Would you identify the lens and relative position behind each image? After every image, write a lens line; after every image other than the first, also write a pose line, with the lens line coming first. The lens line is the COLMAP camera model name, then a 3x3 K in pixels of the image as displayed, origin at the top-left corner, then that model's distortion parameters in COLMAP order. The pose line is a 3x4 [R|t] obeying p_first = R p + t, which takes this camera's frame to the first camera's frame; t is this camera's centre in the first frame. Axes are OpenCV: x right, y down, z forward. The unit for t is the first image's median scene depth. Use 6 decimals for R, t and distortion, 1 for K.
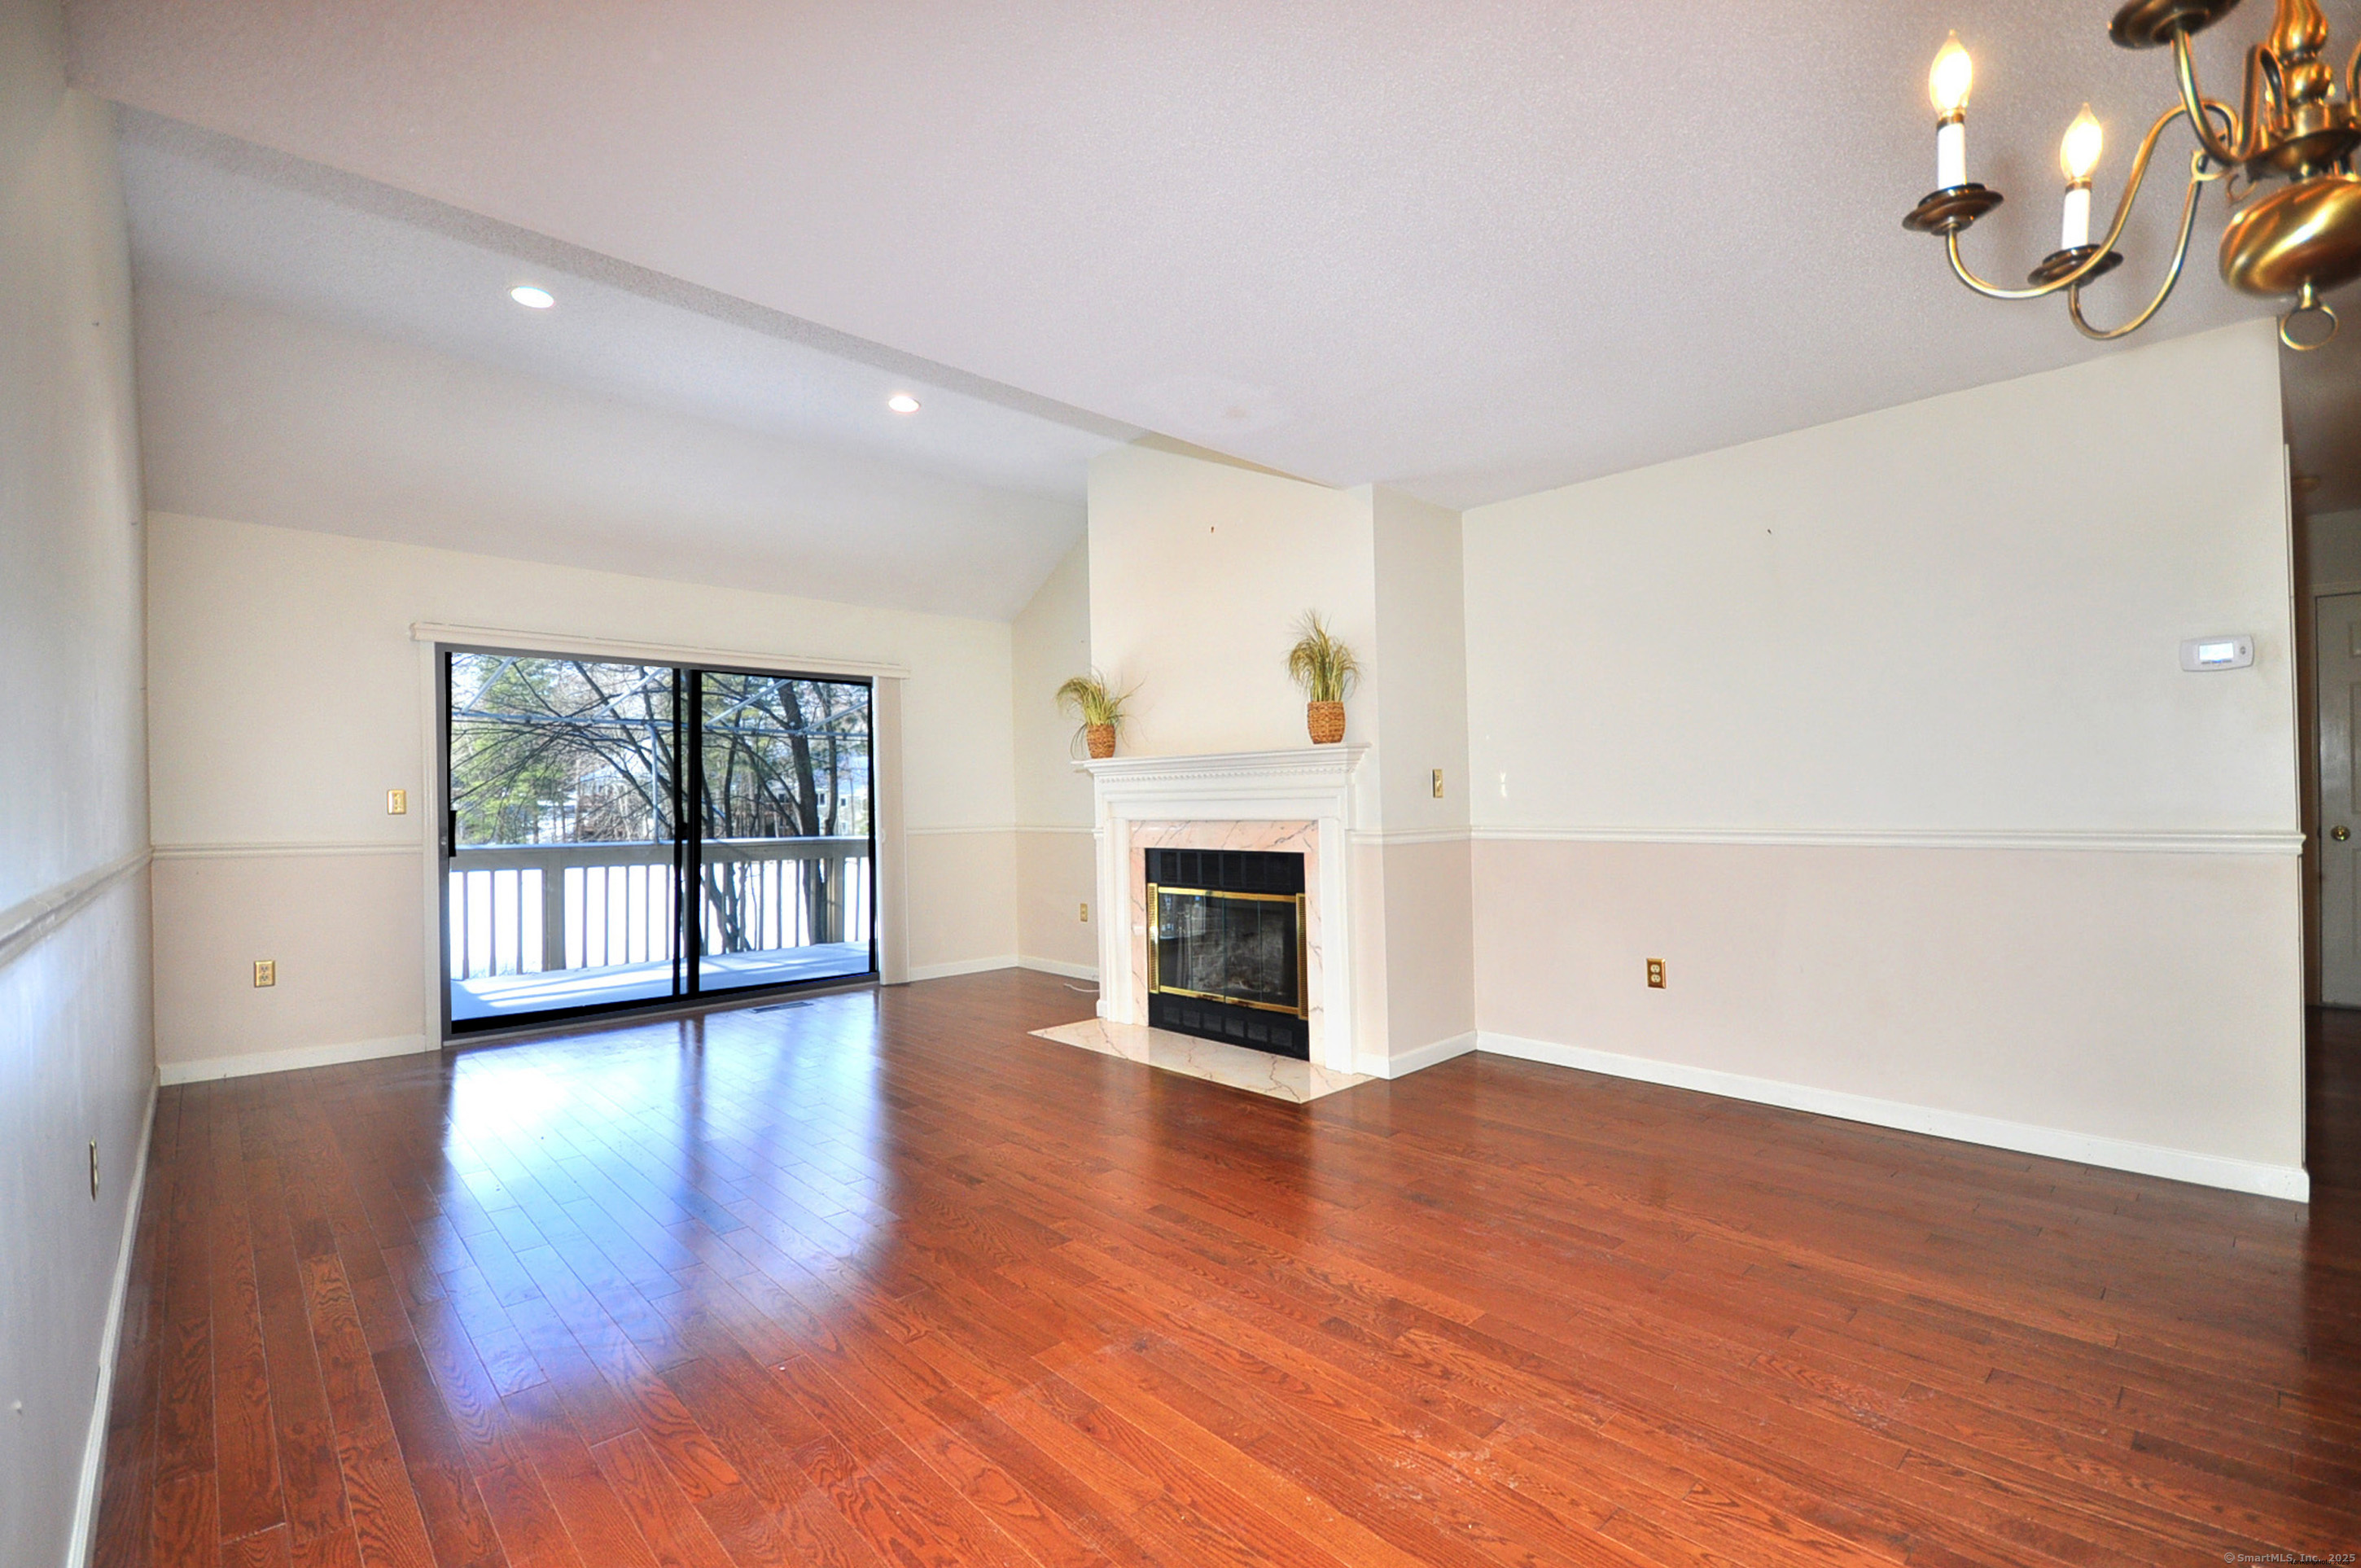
lens RADIAL K [[1057.4, 0, 1170.8], [0, 1057.4, 792.5], [0, 0, 1]] dist [0.009060, -0.000377]
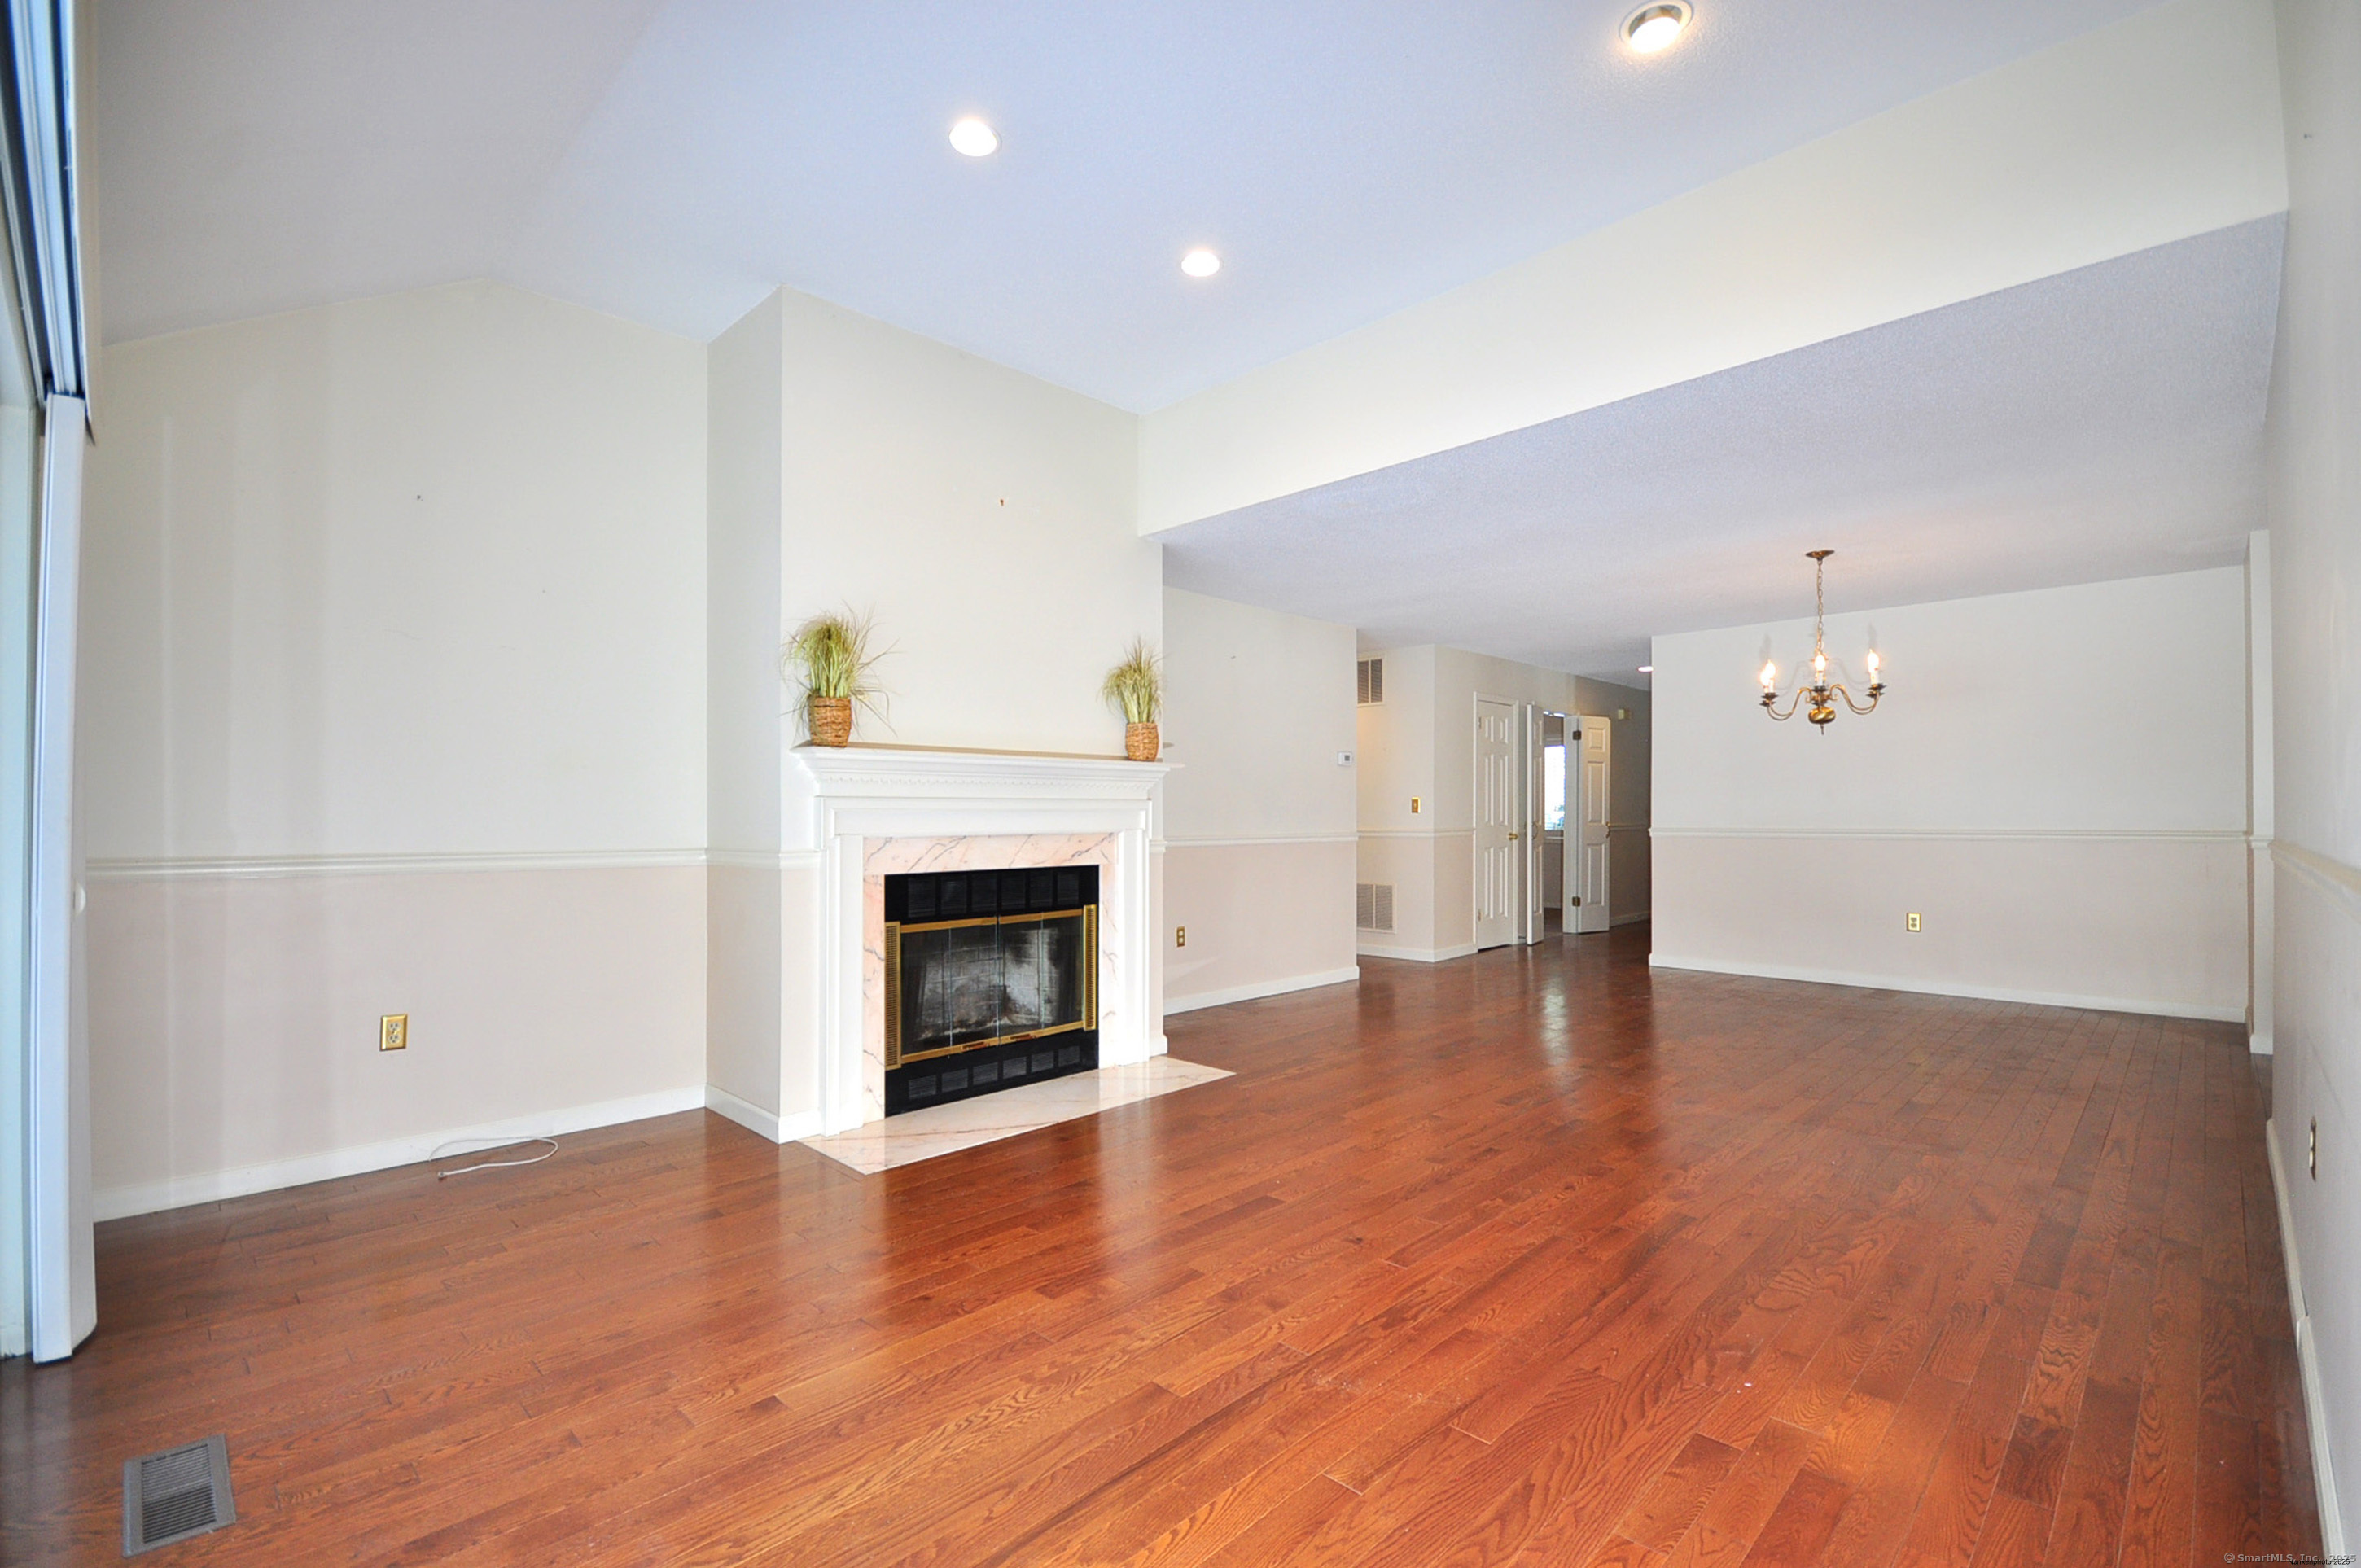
lens RADIAL K [[1057.4, 0, 1172.7], [0, 1057.4, 793.4], [0, 0, 1]] dist [0.009060, -0.000377]
pose [[-0.059280, 0.038025, 0.997517, -0.891624], [-0.007873, 0.999225, -0.038558, 0.025945], [-0.998210, -0.010139, -0.058935, 0.971793]]
